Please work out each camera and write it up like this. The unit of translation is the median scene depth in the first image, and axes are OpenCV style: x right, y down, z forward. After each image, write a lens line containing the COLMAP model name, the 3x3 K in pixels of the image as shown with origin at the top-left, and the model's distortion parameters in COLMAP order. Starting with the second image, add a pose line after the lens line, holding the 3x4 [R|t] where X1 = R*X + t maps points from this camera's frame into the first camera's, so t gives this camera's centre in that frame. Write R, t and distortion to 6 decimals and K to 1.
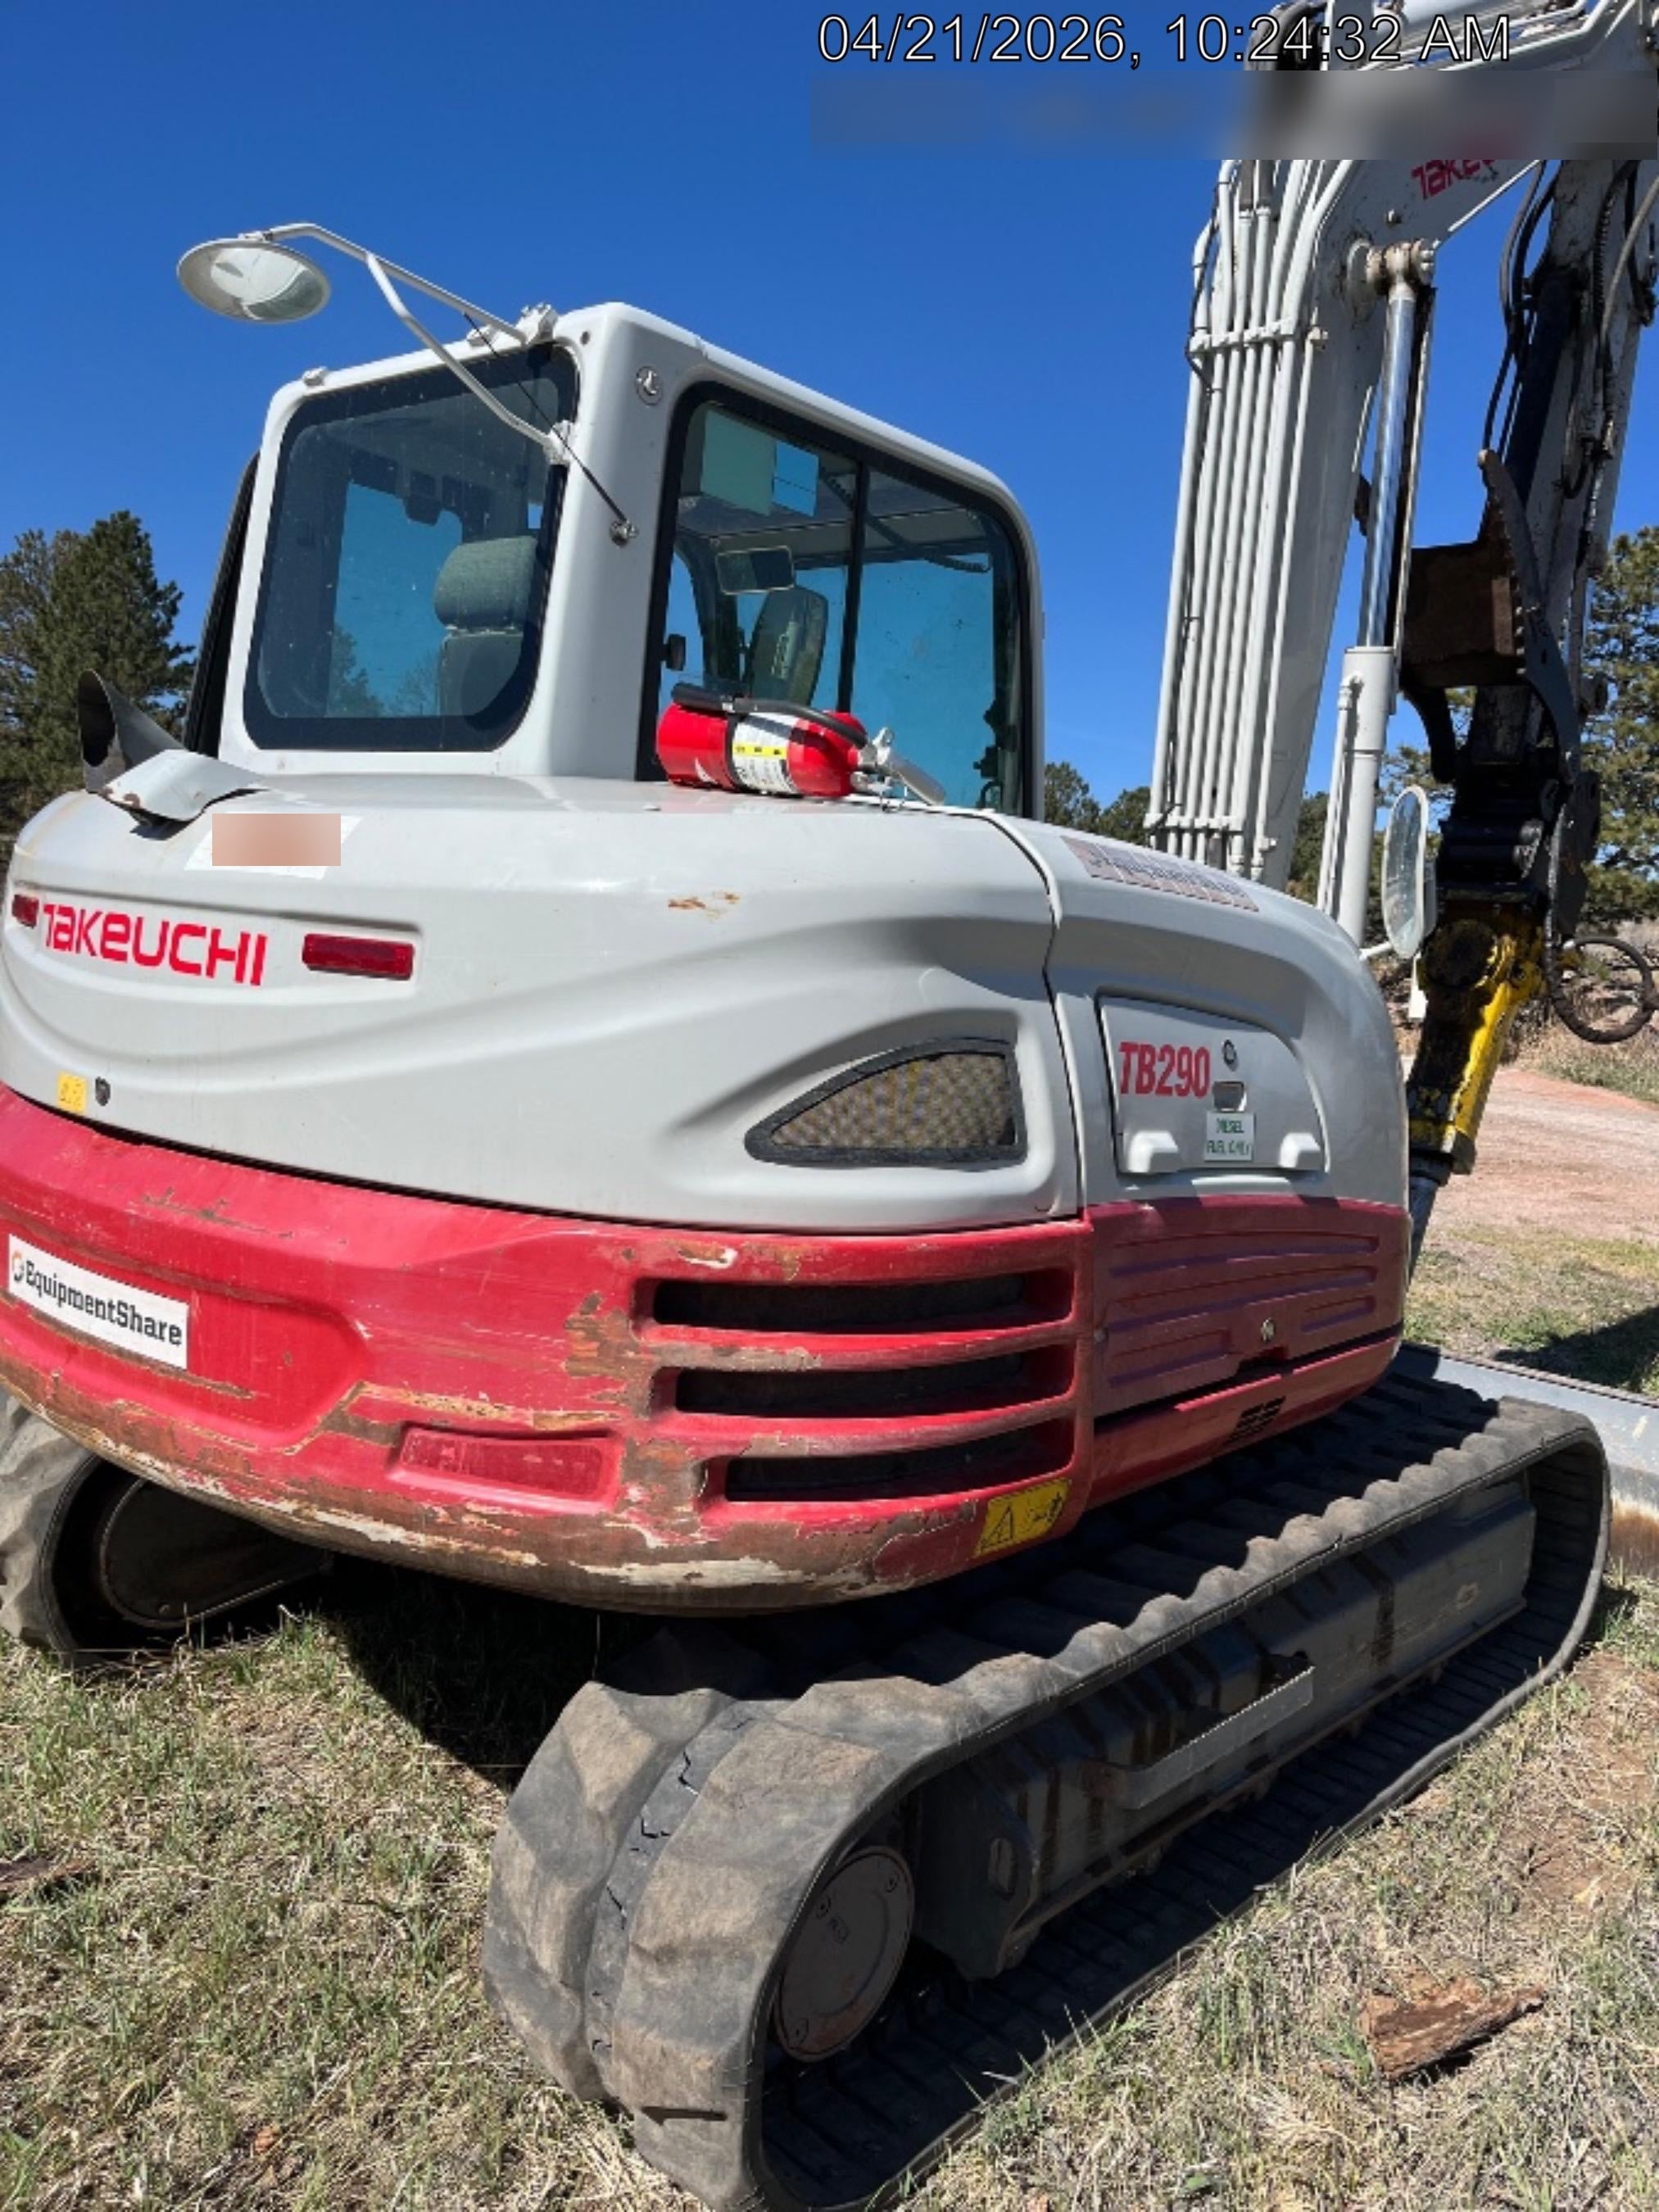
lens RADIAL K [[1695.6, 0, 843.3], [0, 1695.6, 1148.9], [0, 0, 1]] dist [-0.005108, -0.109825]
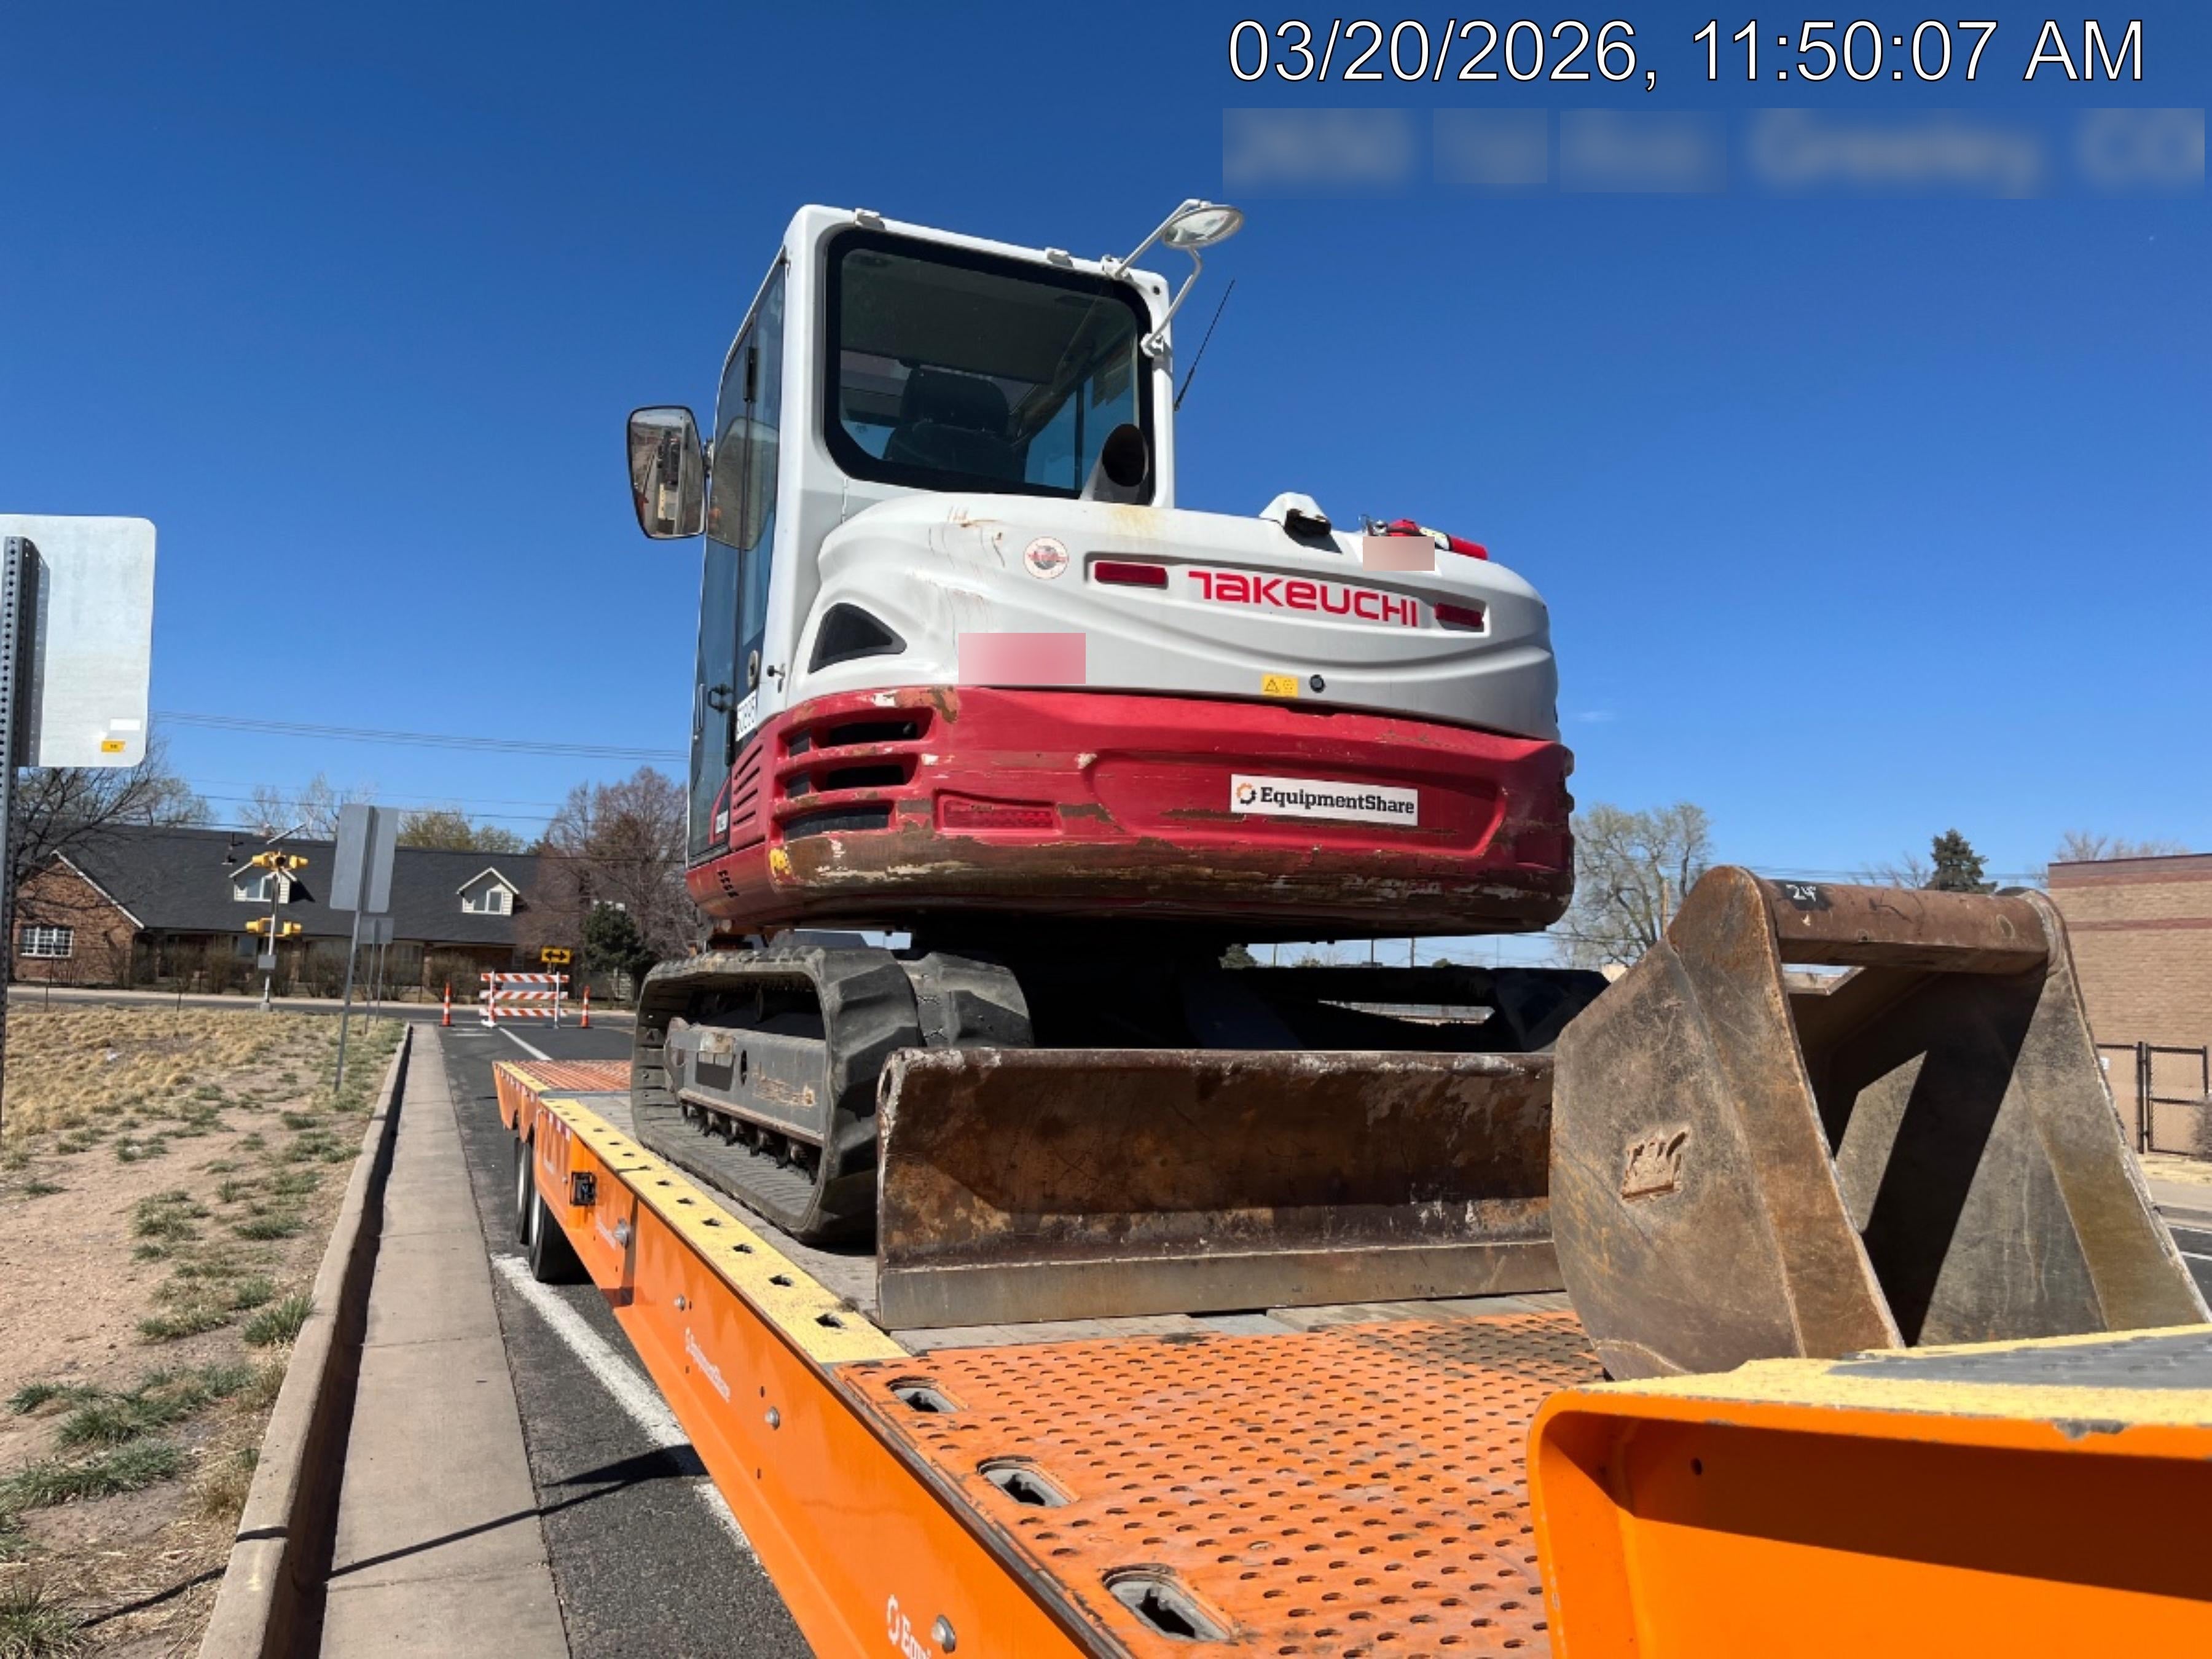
lens RADIAL K [[1725.1, 0, 1111.8], [0, 1725.1, 812.0], [0, 0, 1]] dist [0.063206, -0.099855]
pose [[0.452769, 0.019018, 0.891425, -2.164831], [0.131549, 0.987407, -0.087881, 0.230982], [-0.881870, 0.157056, 0.444565, 0.434782]]
